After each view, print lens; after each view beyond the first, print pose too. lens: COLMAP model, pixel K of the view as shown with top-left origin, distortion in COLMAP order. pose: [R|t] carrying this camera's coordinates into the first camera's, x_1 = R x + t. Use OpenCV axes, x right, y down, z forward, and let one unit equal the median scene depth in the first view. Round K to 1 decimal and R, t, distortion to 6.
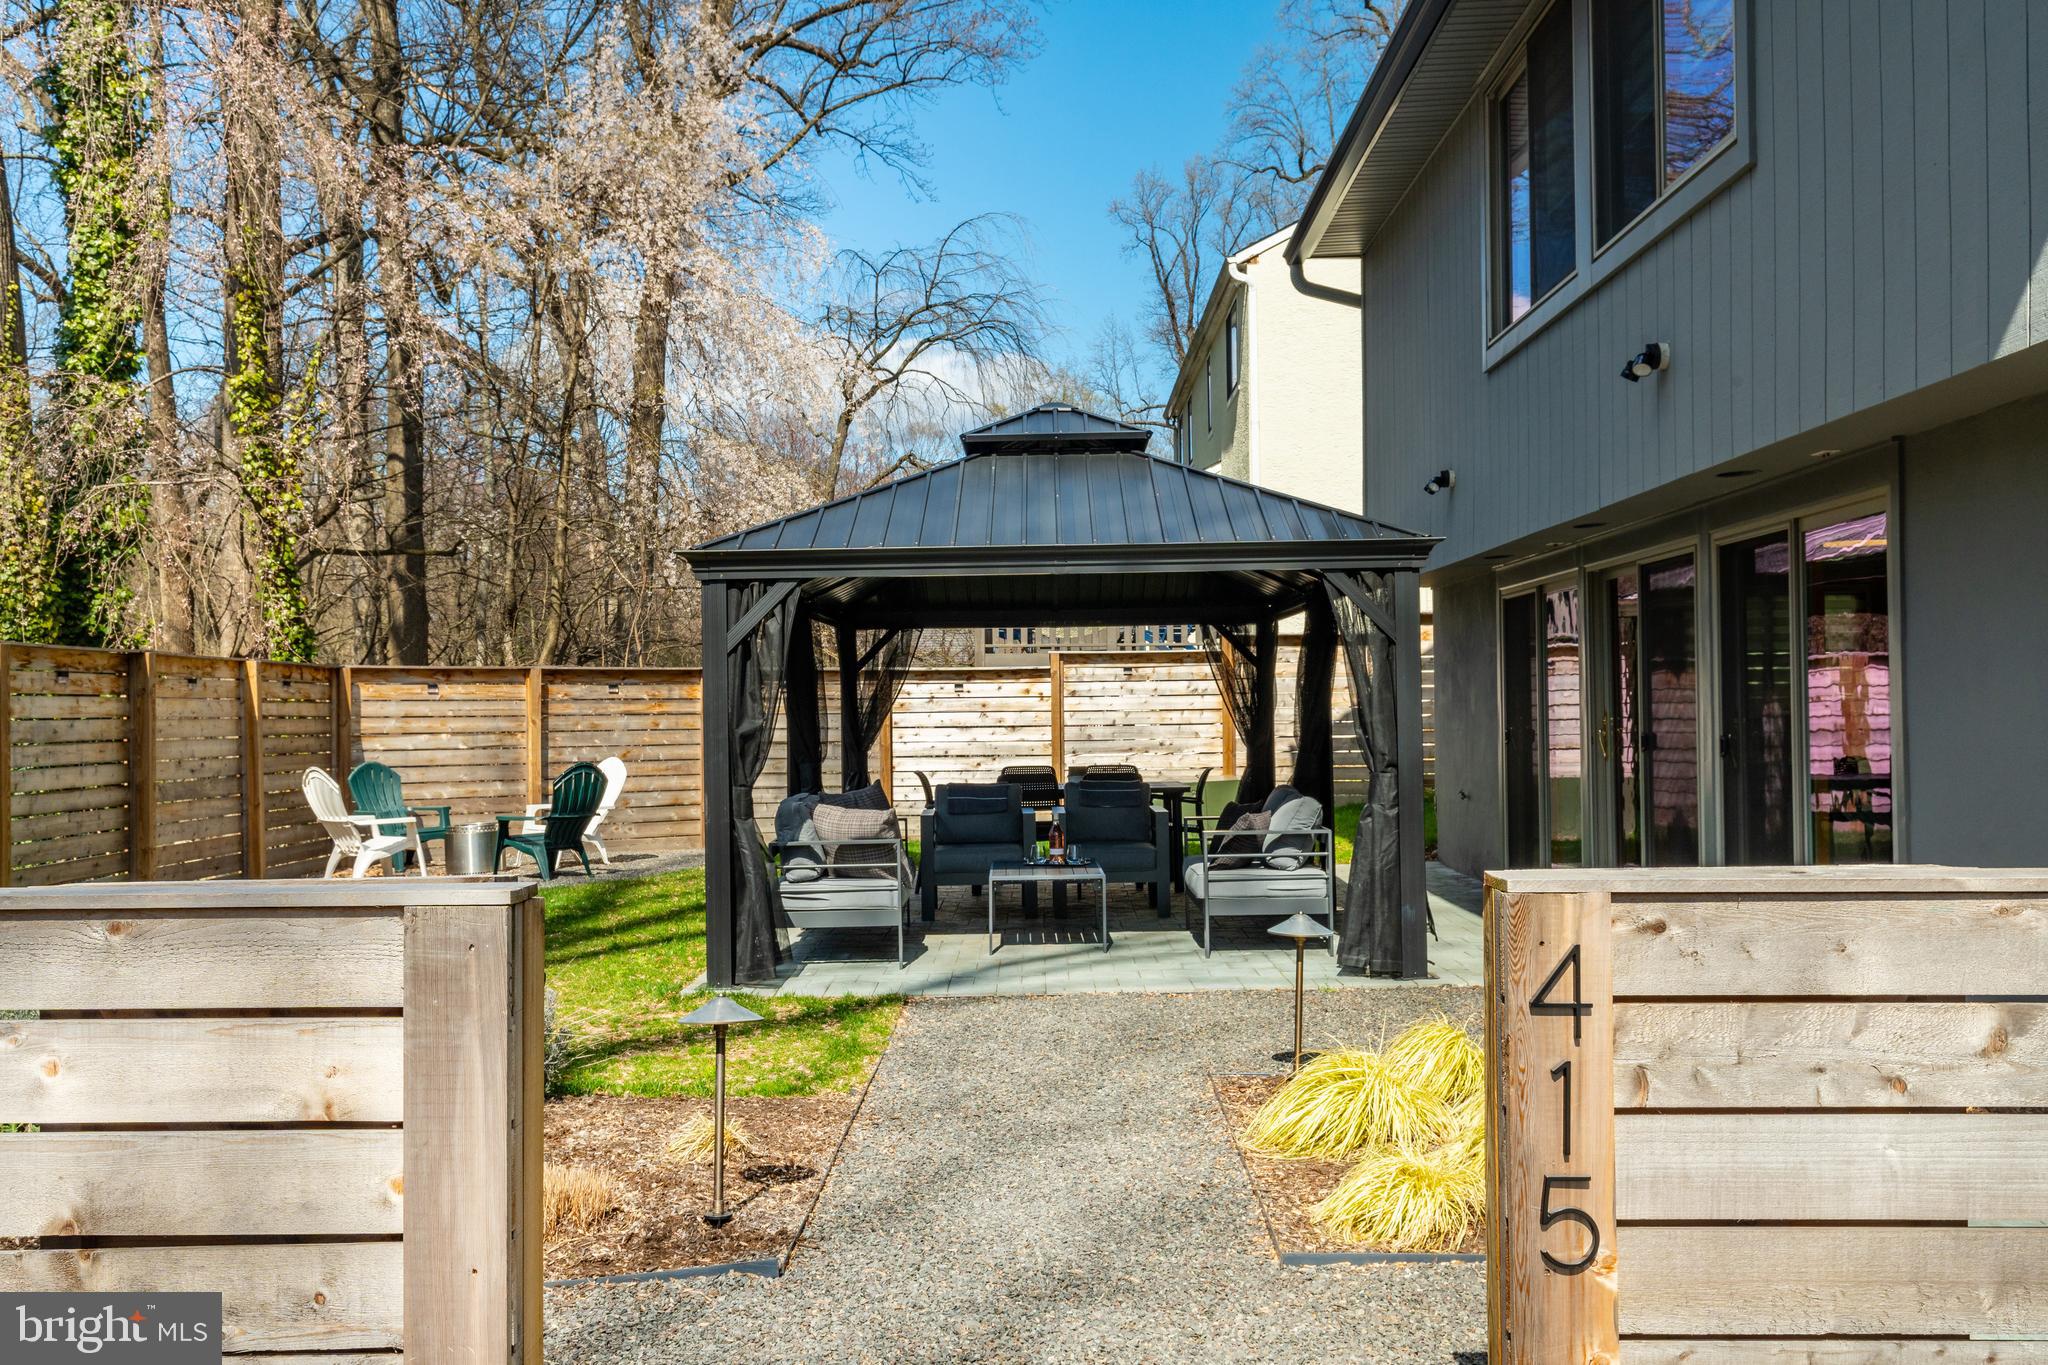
lens RADIAL K [[1800.8, 0, 1036.6], [0, 1800.8, 663.0], [0, 0, 1]] dist [-0.011973, 0.014736]
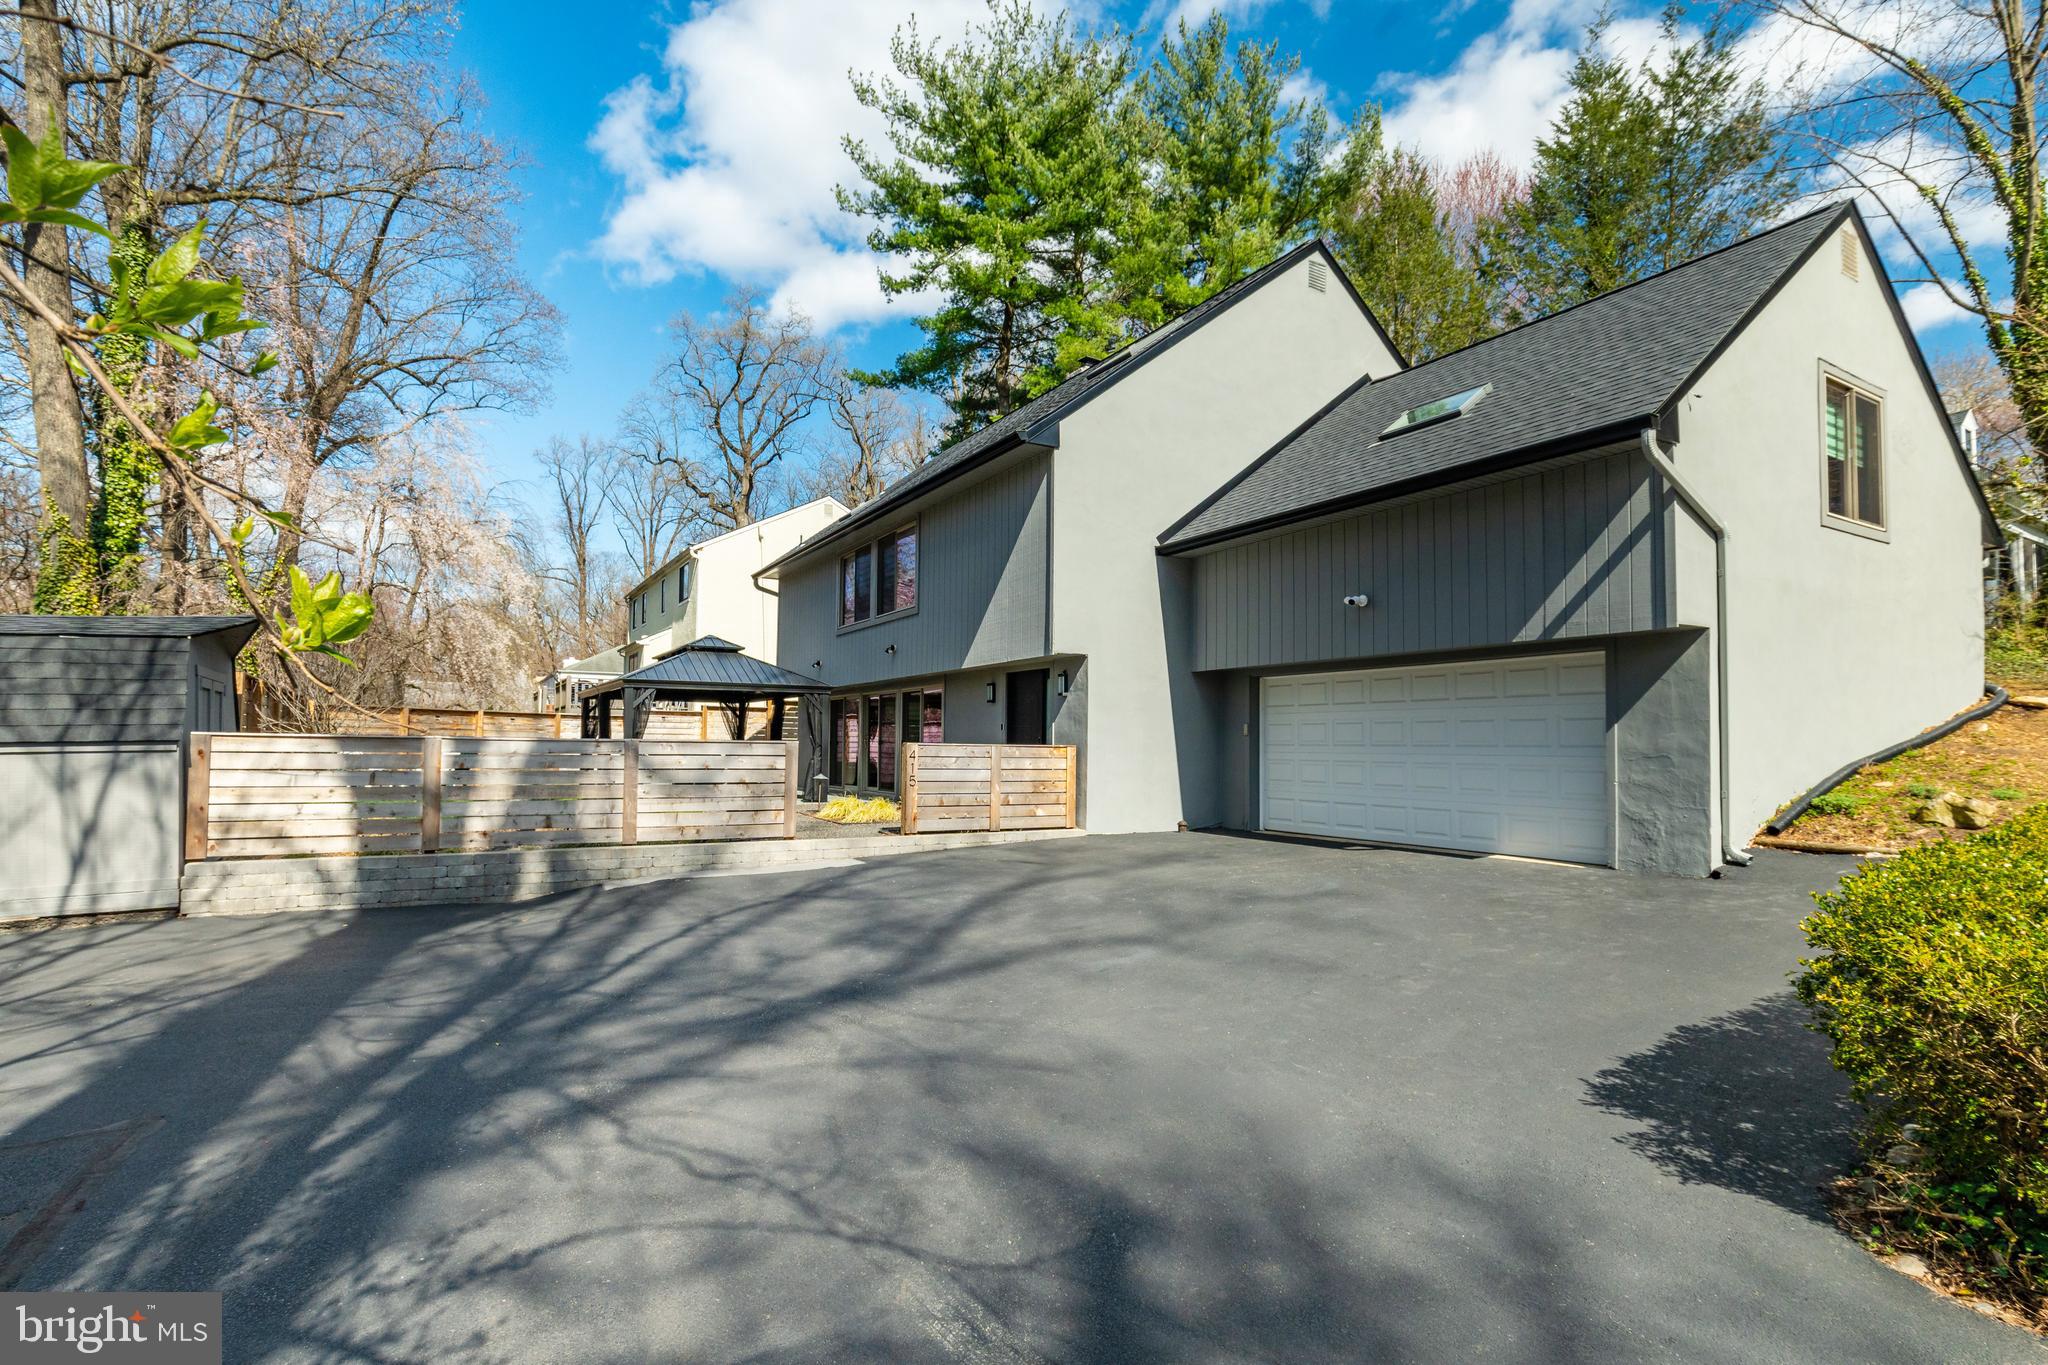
lens RADIAL K [[1015.2, 0, 1031.1], [0, 1015.2, 684.1], [0, 0, 1]] dist [0.000841, -0.000011]
pose [[0.853258, 0.050051, 0.519082, -0.355543], [-0.031654, 0.998519, -0.044247, 0.005436], [-0.520528, 0.021323, 0.853578, -0.692825]]
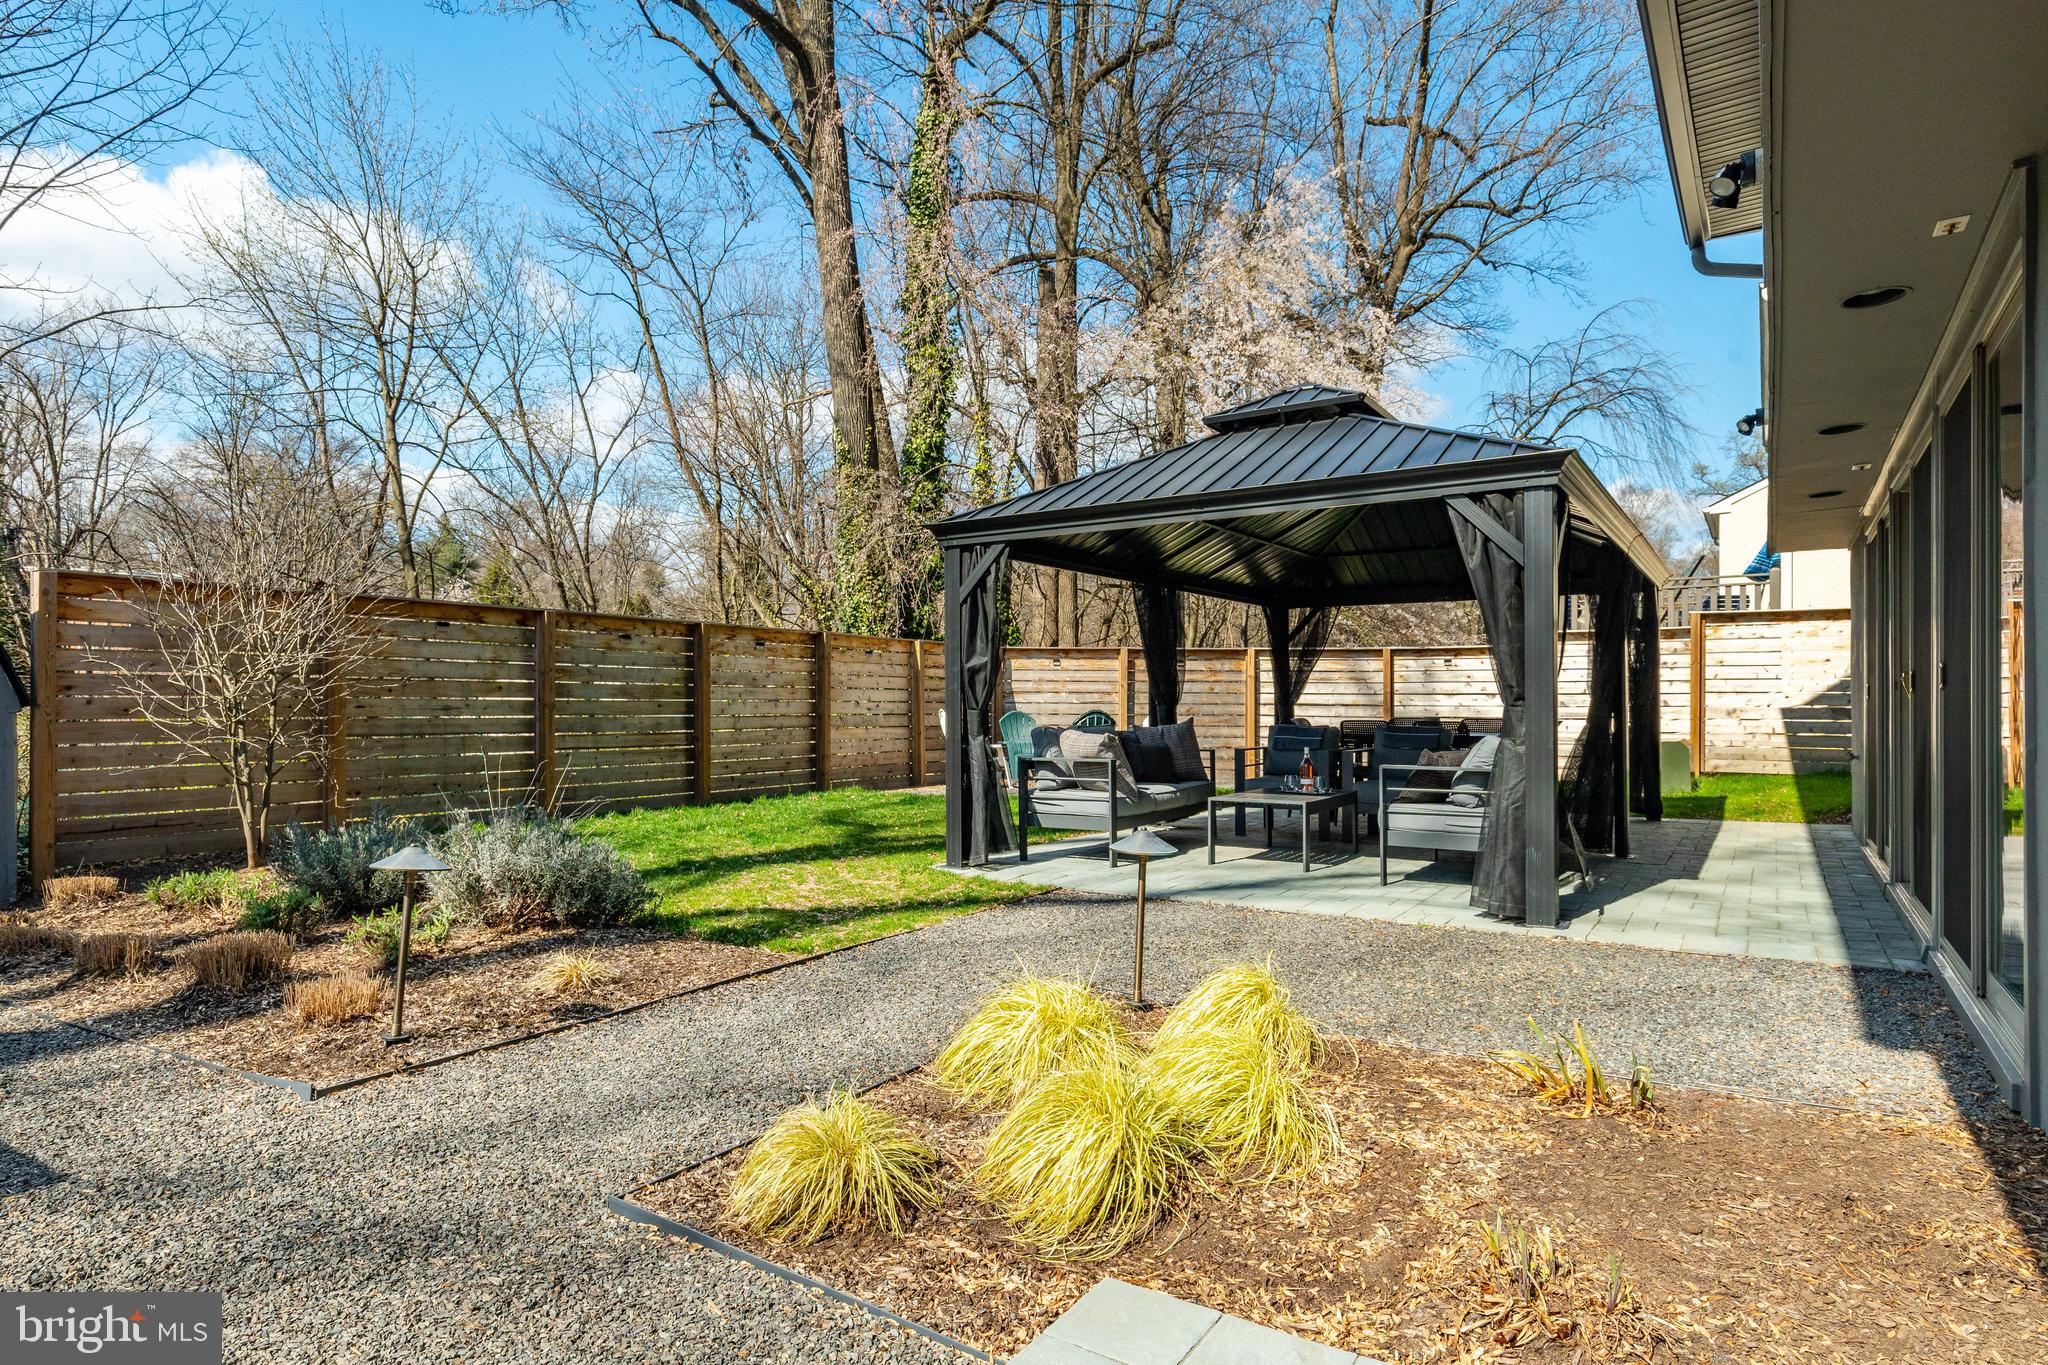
lens RADIAL K [[1160.9, 0, 1020.4], [0, 1160.9, 687.7], [0, 0, 1]] dist [0.003031, 0.000994]
pose [[0.831980, 0.007357, -0.554757, 0.217263], [-0.000712, 0.999925, 0.012193, 0.030205], [0.554806, -0.009750, 0.831923, 0.238684]]
